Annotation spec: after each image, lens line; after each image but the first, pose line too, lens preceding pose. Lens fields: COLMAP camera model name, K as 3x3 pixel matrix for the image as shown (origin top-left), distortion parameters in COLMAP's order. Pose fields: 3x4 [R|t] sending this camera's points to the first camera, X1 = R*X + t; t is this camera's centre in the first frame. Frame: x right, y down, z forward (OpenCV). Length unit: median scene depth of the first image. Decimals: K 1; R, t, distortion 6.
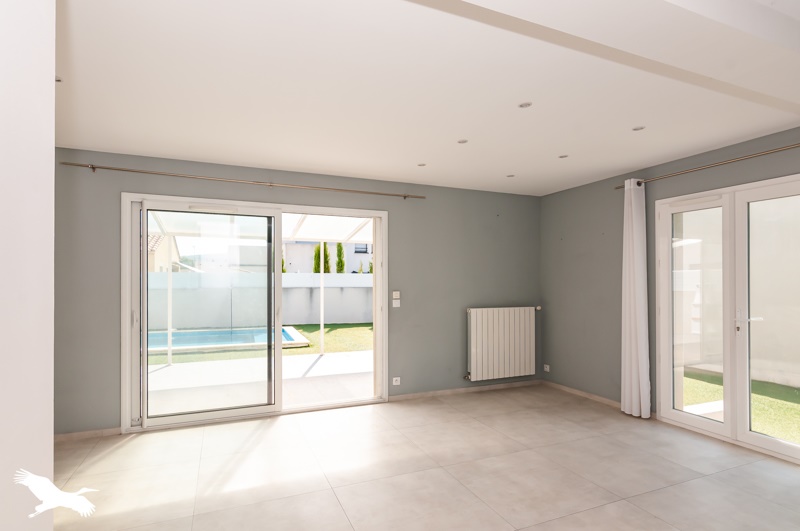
lens RADIAL K [[406.5, 0, 373.5], [0, 406.5, 280.6], [0, 0, 1]] dist [-0.000052, -0.000028]
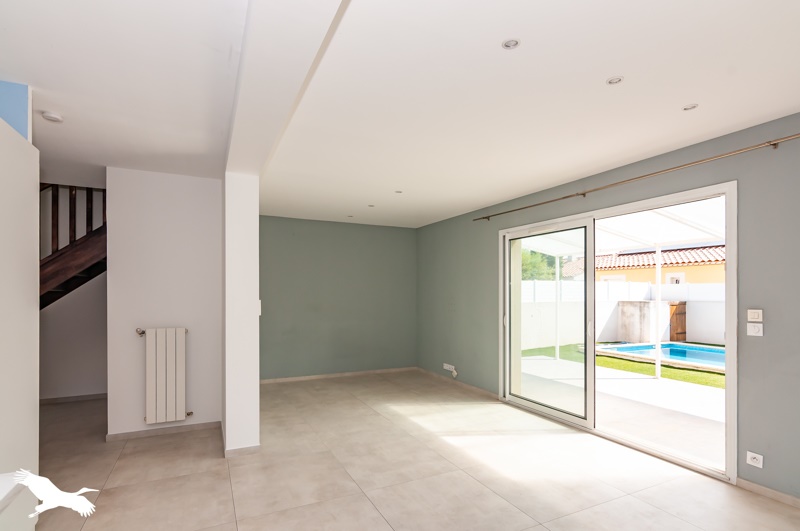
lens RADIAL K [[406.1, 0, 395.1], [0, 406.1, 294.2], [0, 0, 1]] dist [-0.000278, -0.000335]
pose [[0.055481, 0.002637, -0.998456, 0.694569], [0.002850, 0.999992, 0.002799, 0.000937], [0.998456, -0.003001, 0.055473, 0.490446]]
